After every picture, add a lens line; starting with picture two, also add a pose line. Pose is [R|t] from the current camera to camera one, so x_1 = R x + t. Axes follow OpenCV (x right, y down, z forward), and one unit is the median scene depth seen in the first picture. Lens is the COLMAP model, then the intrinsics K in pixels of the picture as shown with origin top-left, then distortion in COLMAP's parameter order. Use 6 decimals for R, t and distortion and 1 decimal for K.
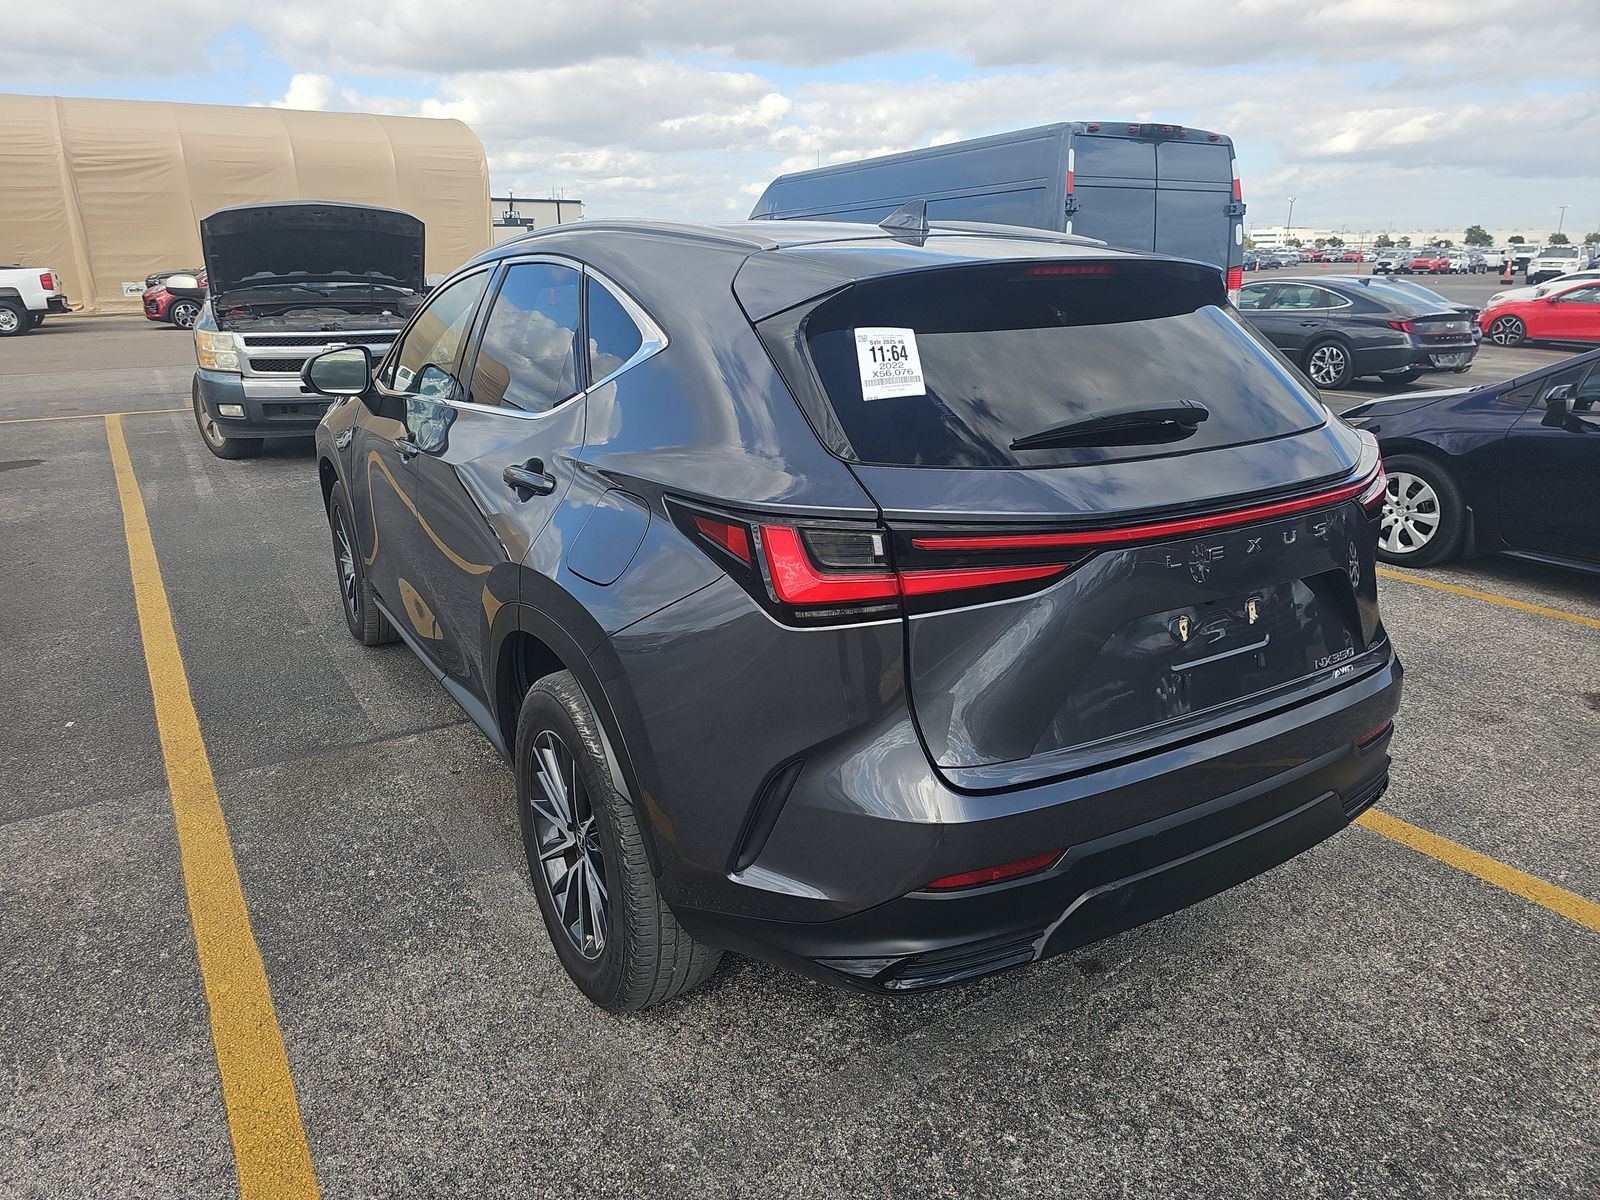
lens RADIAL K [[1099.0, 0, 811.3], [0, 1099.0, 605.9], [0, 0, 1]] dist [0.043332, -0.040892]
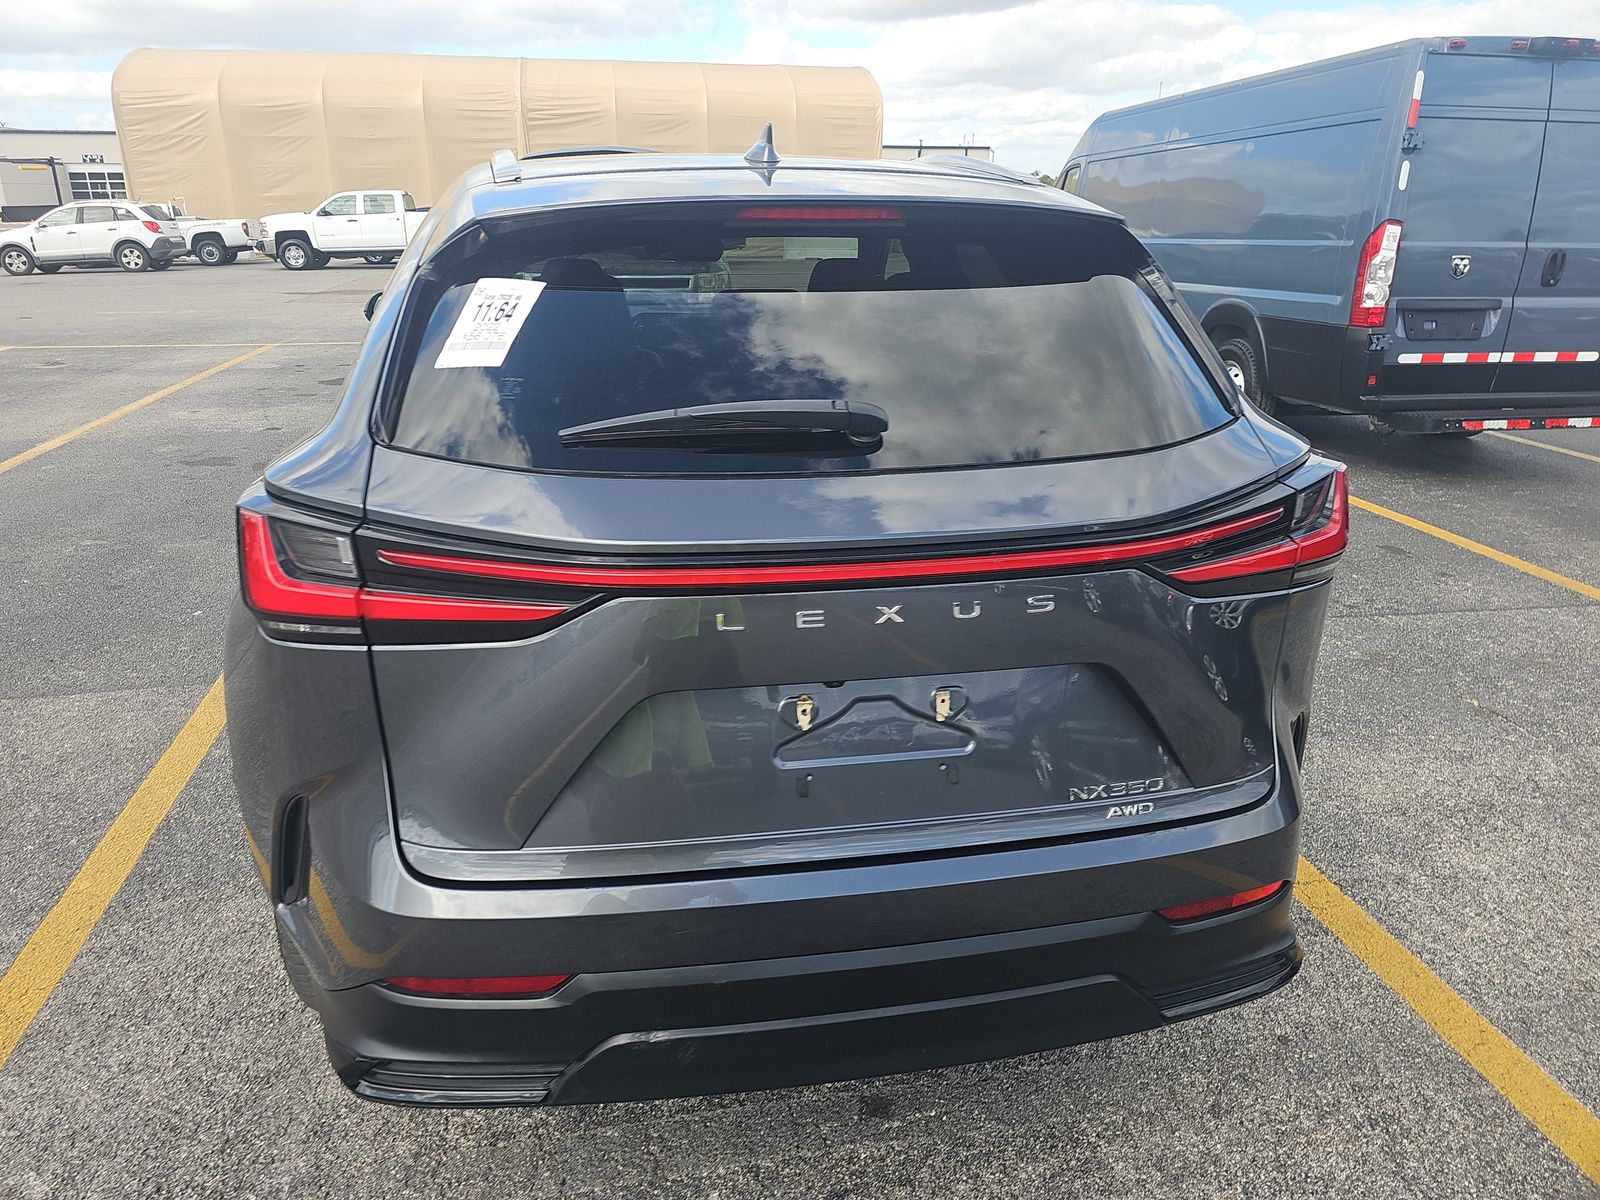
lens RADIAL K [[1104.5, 0, 794.2], [0, 1104.5, 590.1], [0, 0, 1]] dist [0.047014, -0.051756]
pose [[0.926860, 0.132330, -0.351311, 0.372515], [-0.122707, 0.991201, 0.049623, -0.061694], [0.354787, -0.002886, 0.934943, 0.207758]]
